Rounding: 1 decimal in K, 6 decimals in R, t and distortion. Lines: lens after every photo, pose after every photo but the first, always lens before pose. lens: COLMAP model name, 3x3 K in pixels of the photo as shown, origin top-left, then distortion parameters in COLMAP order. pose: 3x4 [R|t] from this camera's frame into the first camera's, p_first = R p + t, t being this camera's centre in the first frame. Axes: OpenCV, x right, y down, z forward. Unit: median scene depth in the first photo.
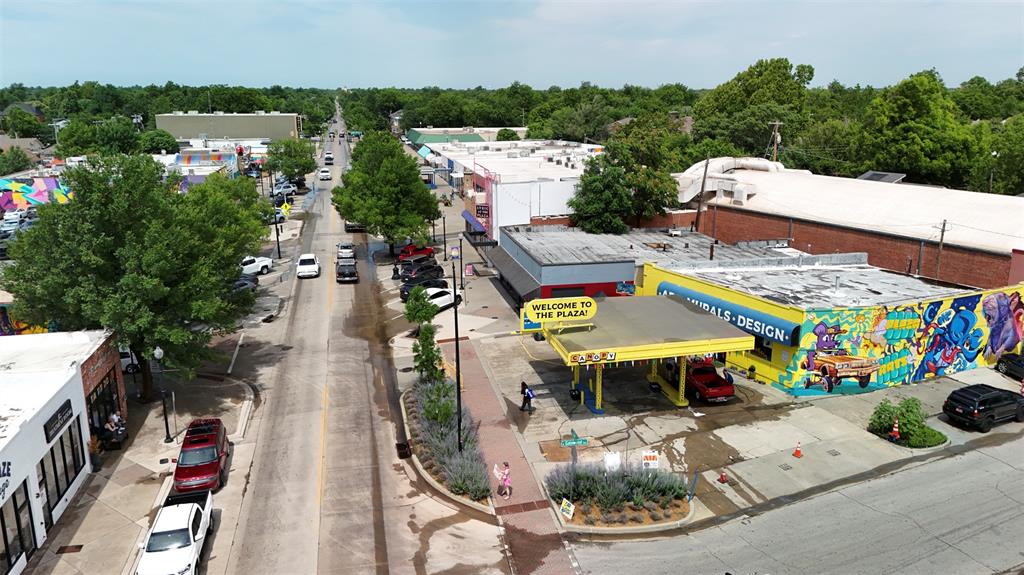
lens RADIAL K [[757.8, 0, 513.6], [0, 757.8, 285.0], [0, 0, 1]] dist [0.090206, -0.088614]
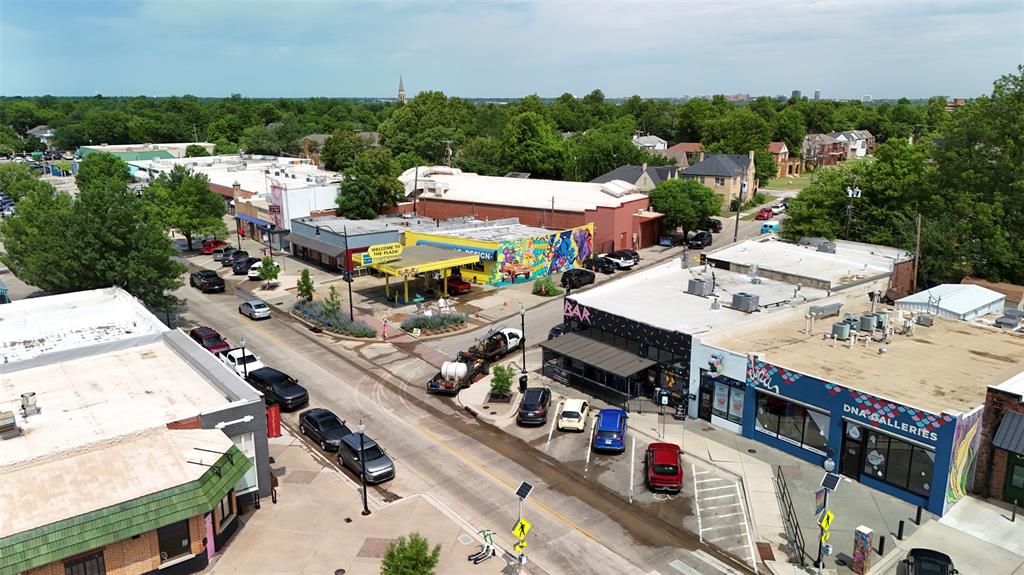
lens RADIAL K [[757.8, 0, 513.6], [0, 757.8, 285.0], [0, 0, 1]] dist [0.090206, -0.088614]
pose [[0.897897, -0.107493, 0.426879, -0.407450], [0.111471, 0.993643, 0.015741, 0.107616], [-0.425858, 0.033451, 0.904172, -0.744924]]
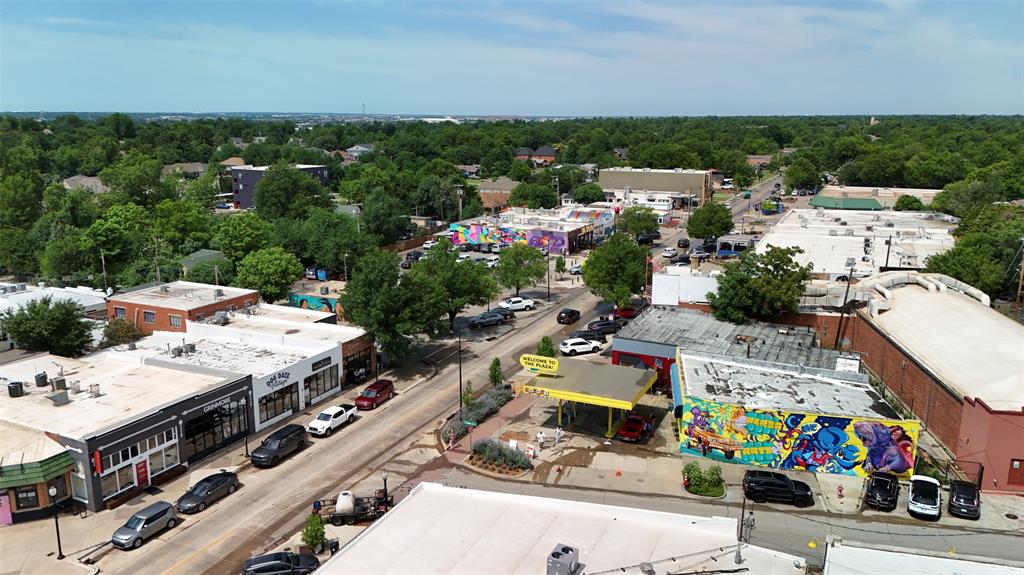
lens RADIAL K [[757.8, 0, 513.6], [0, 757.8, 285.0], [0, 0, 1]] dist [0.090206, -0.088614]
pose [[0.789647, 0.138895, -0.597634, 0.907099], [-0.156590, 0.987406, 0.022580, -0.153729], [0.593243, 0.075753, 0.801451, -0.411808]]
